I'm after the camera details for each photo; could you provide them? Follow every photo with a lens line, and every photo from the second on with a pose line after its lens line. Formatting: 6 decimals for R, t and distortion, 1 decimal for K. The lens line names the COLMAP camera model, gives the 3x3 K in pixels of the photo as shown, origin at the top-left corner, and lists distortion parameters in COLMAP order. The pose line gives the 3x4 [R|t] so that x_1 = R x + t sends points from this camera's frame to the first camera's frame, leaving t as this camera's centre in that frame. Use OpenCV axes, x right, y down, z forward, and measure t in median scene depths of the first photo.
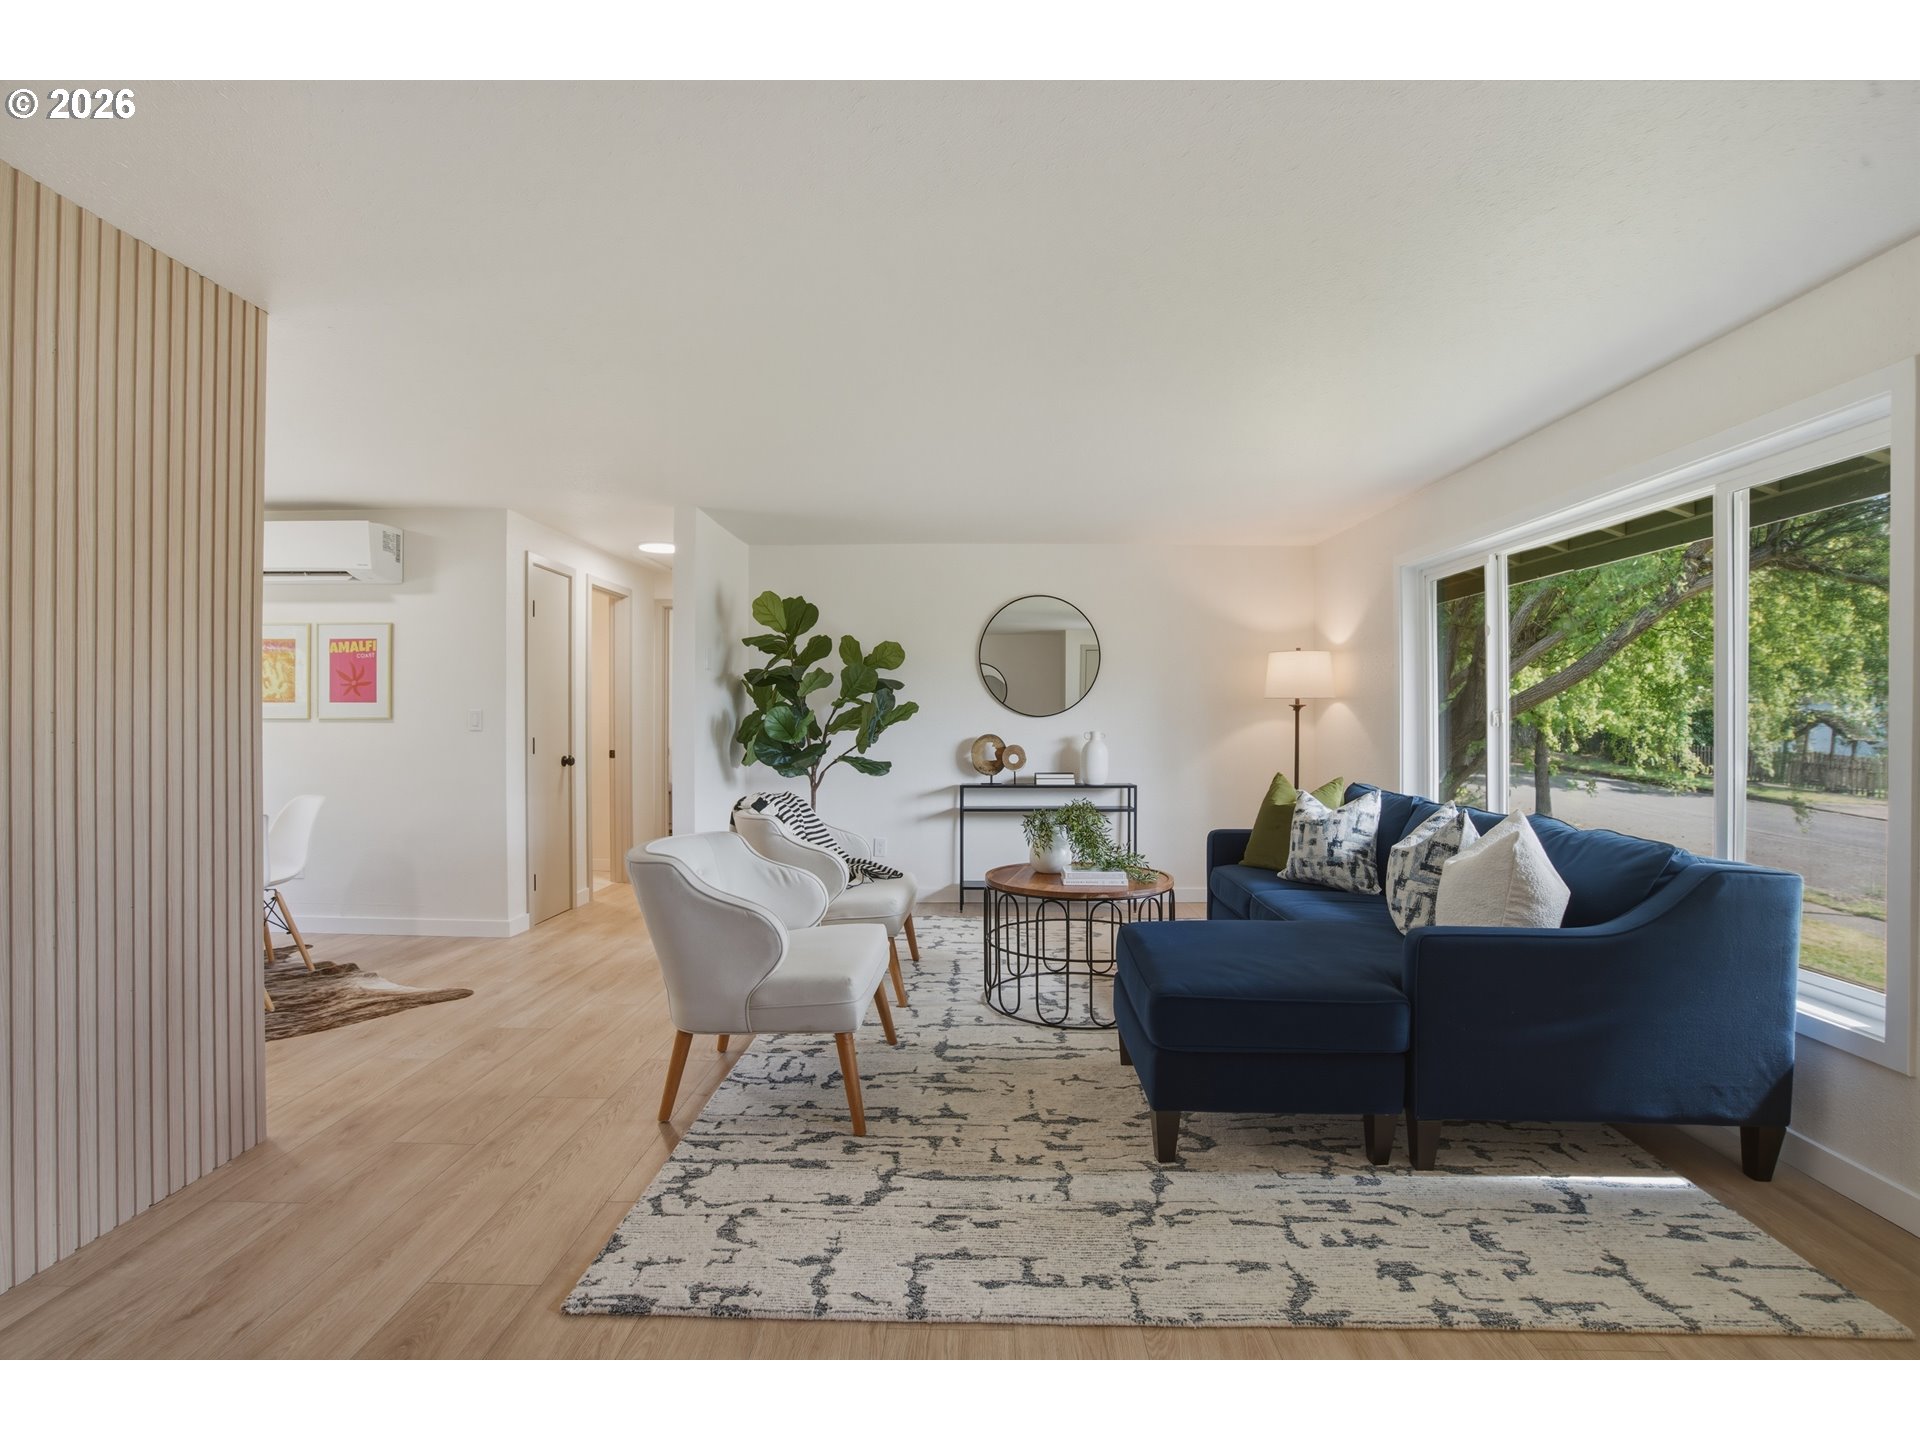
lens RADIAL K [[886.9, 0, 961.3], [0, 886.9, 716.5], [0, 0, 1]] dist [-0.064328, 0.024774]
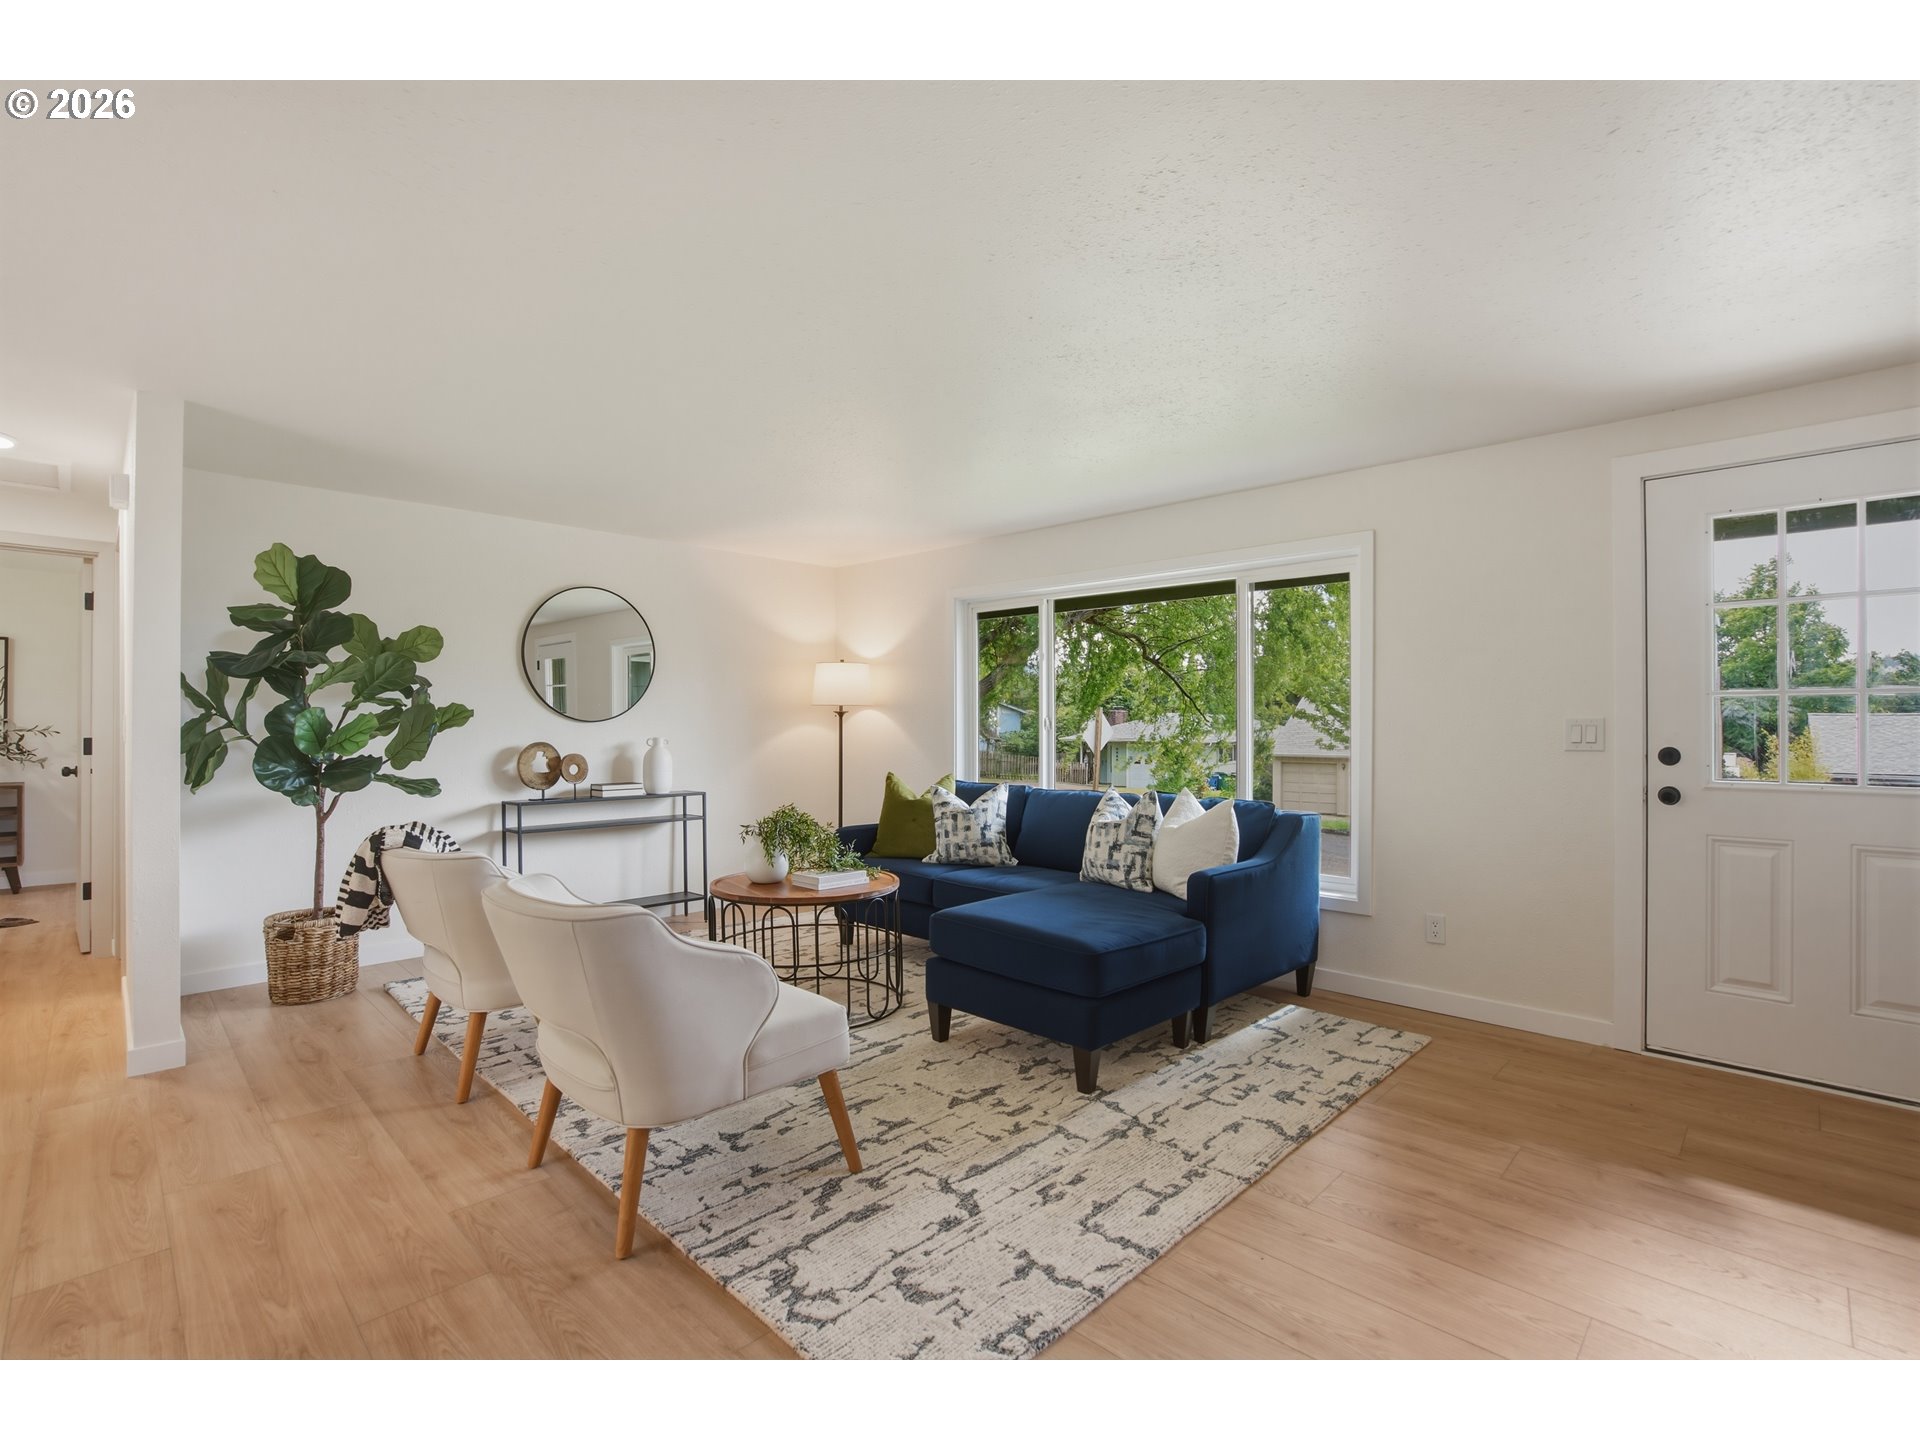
lens RADIAL K [[886.9, 0, 961.3], [0, 886.9, 716.5], [0, 0, 1]] dist [-0.064328, 0.024774]
pose [[0.679467, 0.005808, 0.733683, -0.674147], [-0.002238, 0.999980, -0.005843, -0.001591], [-0.733702, 0.002328, 0.679467, 0.264184]]
